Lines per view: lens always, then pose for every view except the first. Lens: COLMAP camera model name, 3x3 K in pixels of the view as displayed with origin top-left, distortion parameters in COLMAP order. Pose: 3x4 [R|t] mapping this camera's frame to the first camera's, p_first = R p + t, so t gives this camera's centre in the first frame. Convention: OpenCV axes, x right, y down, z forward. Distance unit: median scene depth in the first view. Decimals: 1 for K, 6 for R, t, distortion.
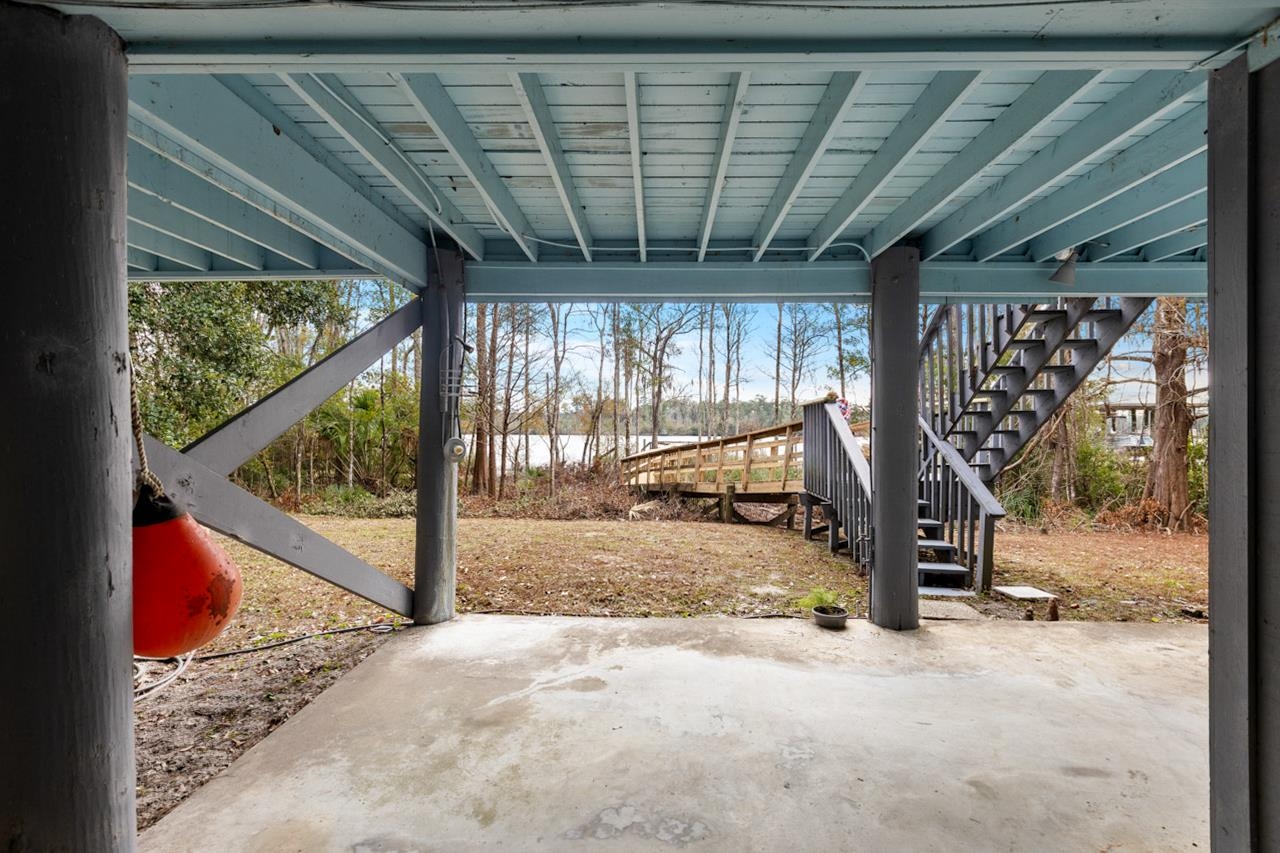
lens RADIAL K [[581.0, 0, 637.0], [0, 581.0, 425.5], [0, 0, 1]] dist [0.004192, -0.000246]
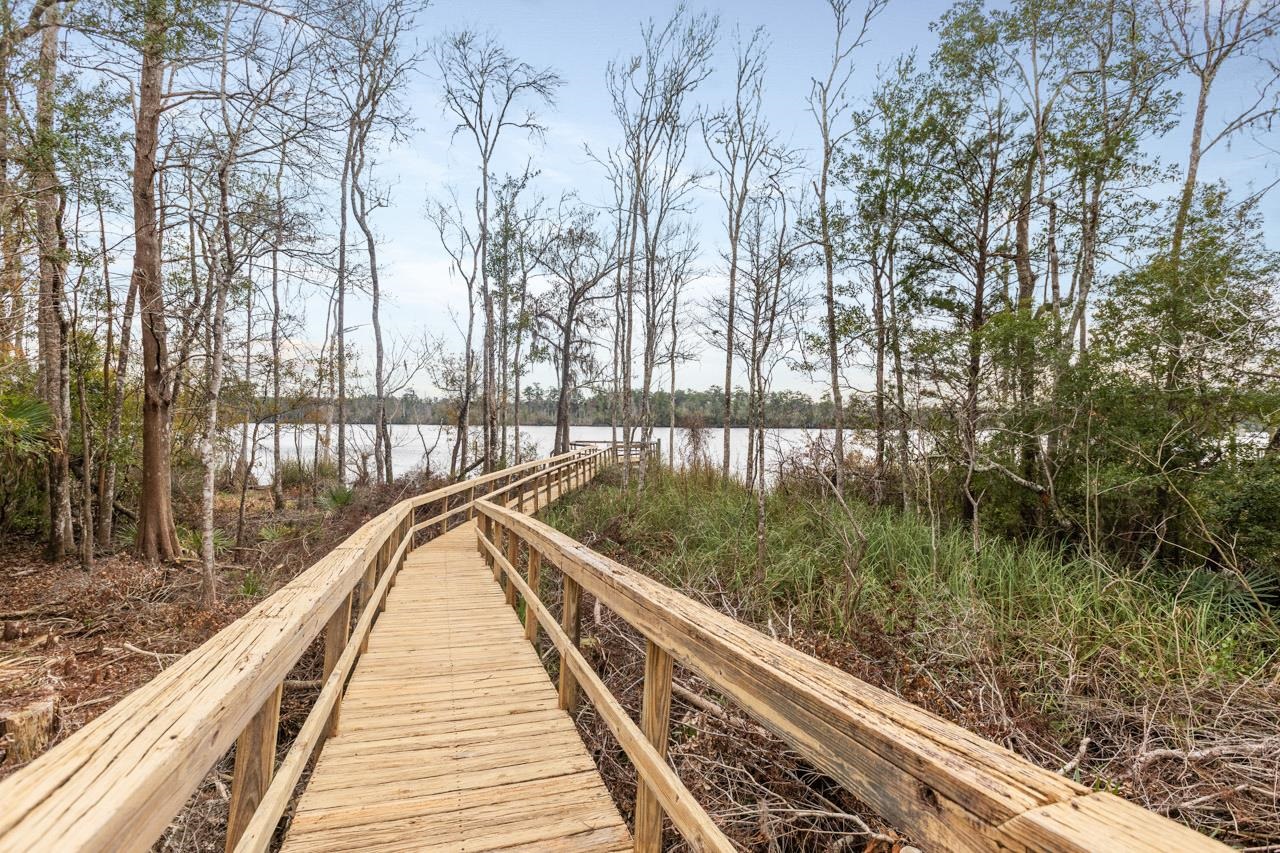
lens RADIAL K [[581.0, 0, 640.7], [0, 581.0, 425.5], [0, 0, 1]] dist [0.004192, -0.000246]
pose [[0.996734, 0.004985, 0.080595, 0.092015], [-0.006367, 0.999837, 0.016900, -0.010564], [-0.080498, -0.017358, 0.996604, 0.362011]]
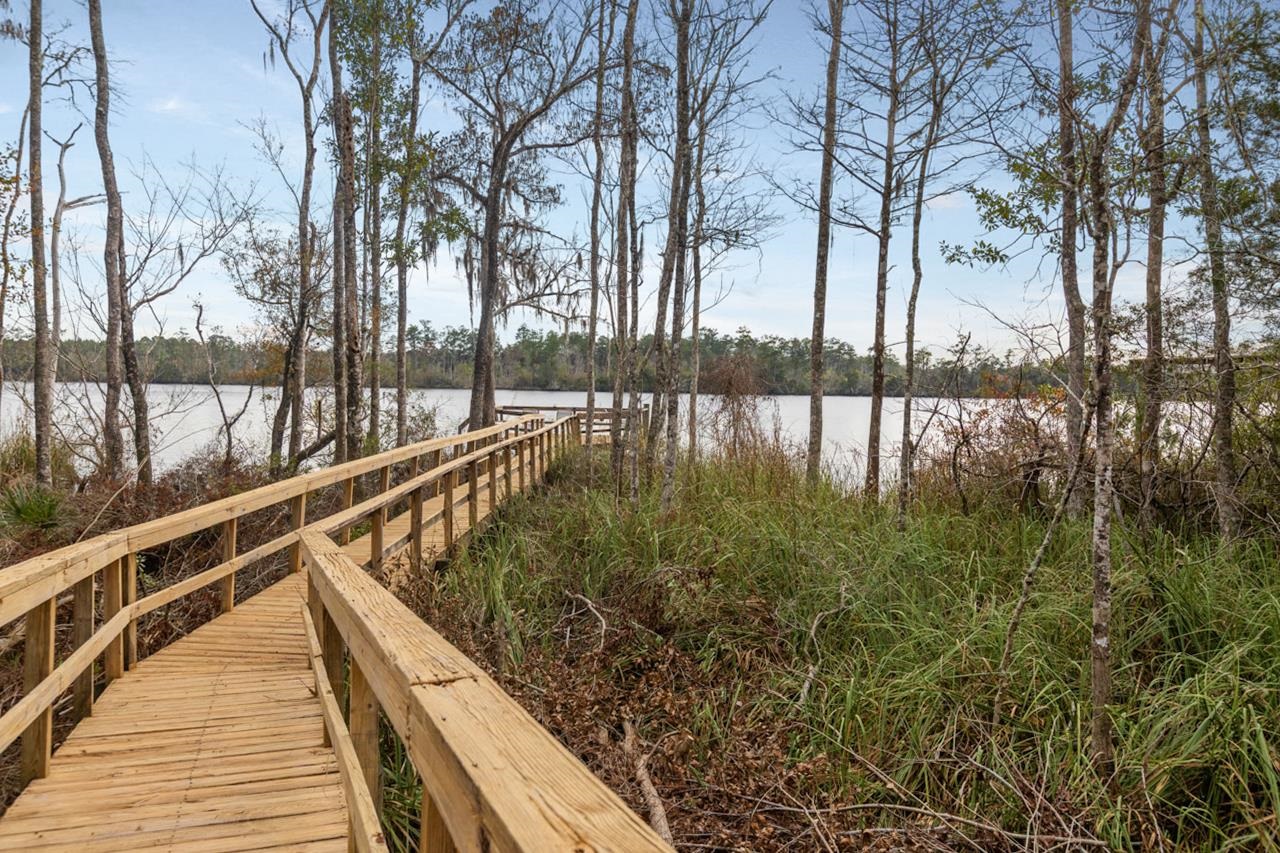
lens RADIAL K [[899.0, 0, 637.0], [0, 899.0, 424.8], [0, 0, 1]] dist [-0.002428, -0.012531]
pose [[0.990793, 0.007227, 0.135194, 0.068638], [-0.014752, 0.998391, 0.054744, 0.004187], [-0.134581, -0.056235, 0.989306, 0.507866]]
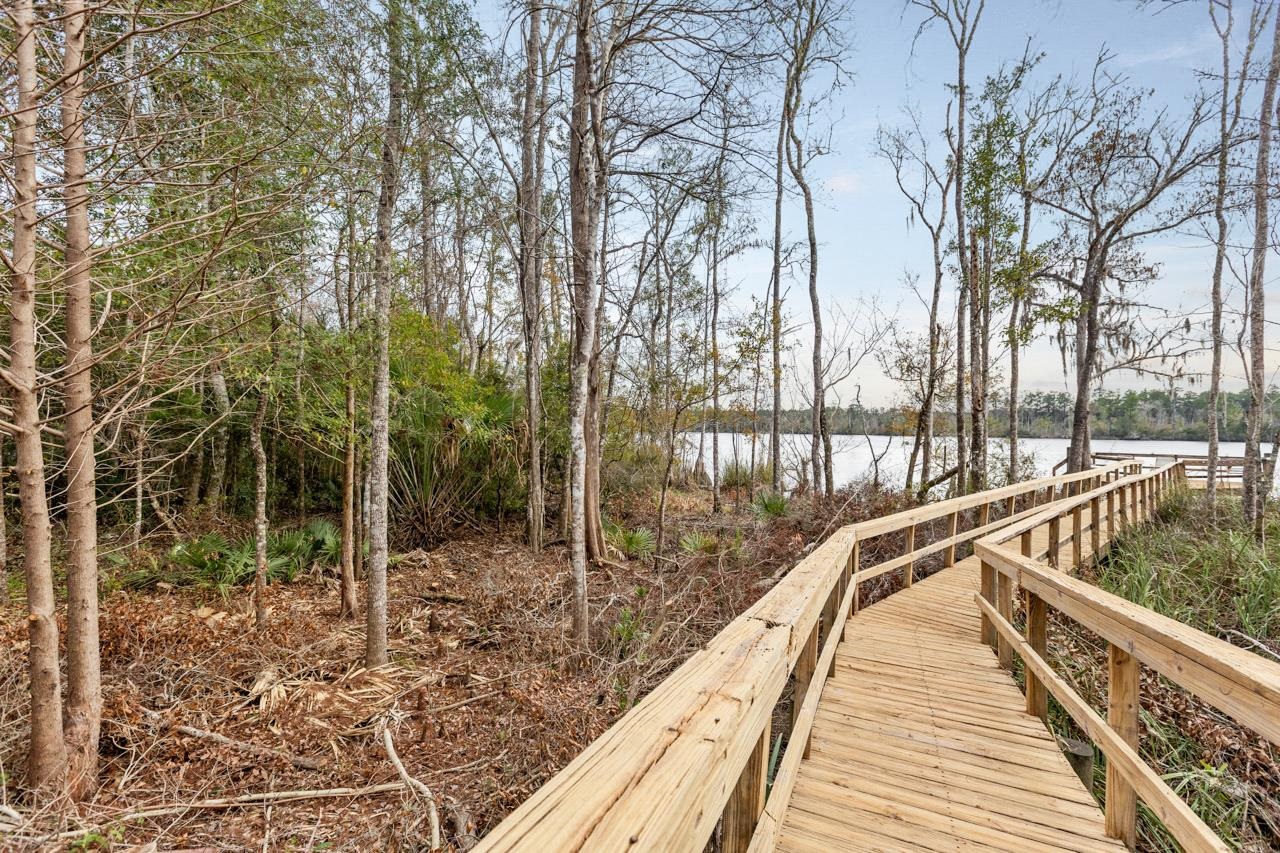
lens RADIAL K [[581.0, 0, 629.9], [0, 581.0, 427.3], [0, 0, 1]] dist [0.004192, -0.000246]
pose [[0.785394, 0.004600, -0.618979, 0.048028], [-0.002607, 0.999988, 0.004124, 0.004635], [0.618990, -0.001625, 0.785397, 0.508251]]
